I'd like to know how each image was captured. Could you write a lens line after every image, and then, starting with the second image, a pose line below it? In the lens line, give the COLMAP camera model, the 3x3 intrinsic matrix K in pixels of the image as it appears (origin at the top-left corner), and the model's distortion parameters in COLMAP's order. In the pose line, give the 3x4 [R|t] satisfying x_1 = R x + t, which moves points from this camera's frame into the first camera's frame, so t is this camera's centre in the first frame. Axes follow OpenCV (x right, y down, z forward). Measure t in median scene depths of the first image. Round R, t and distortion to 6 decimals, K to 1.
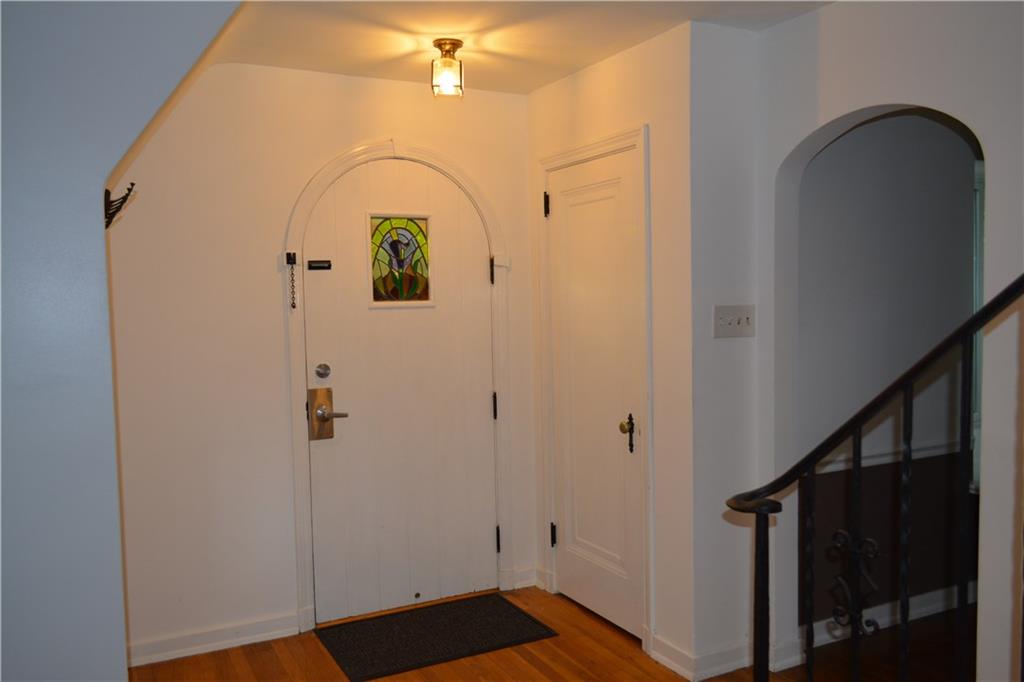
lens RADIAL K [[799.2, 0, 512.1], [0, 799.2, 344.1], [0, 0, 1]] dist [0.013670, 0.003061]
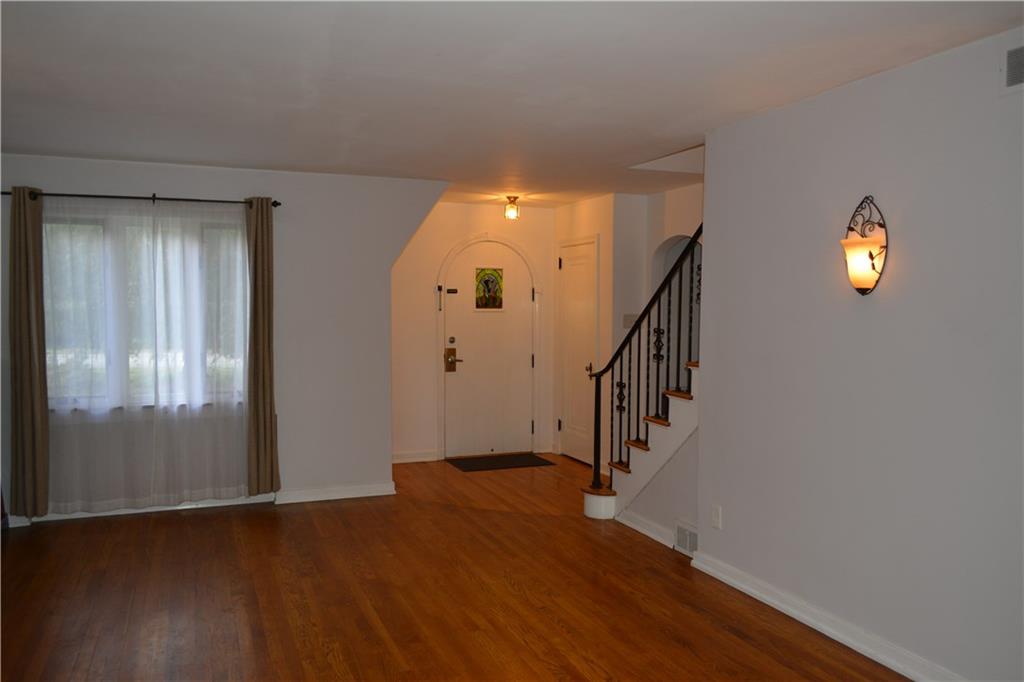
lens RADIAL K [[799.2, 0, 511.3], [0, 799.2, 341.7], [0, 0, 1]] dist [0.013670, 0.003061]
pose [[0.993752, 0.028422, -0.107927, 0.150972], [-0.029642, 0.999513, -0.009718, 0.052546], [0.107598, 0.012856, 0.994111, -1.094264]]
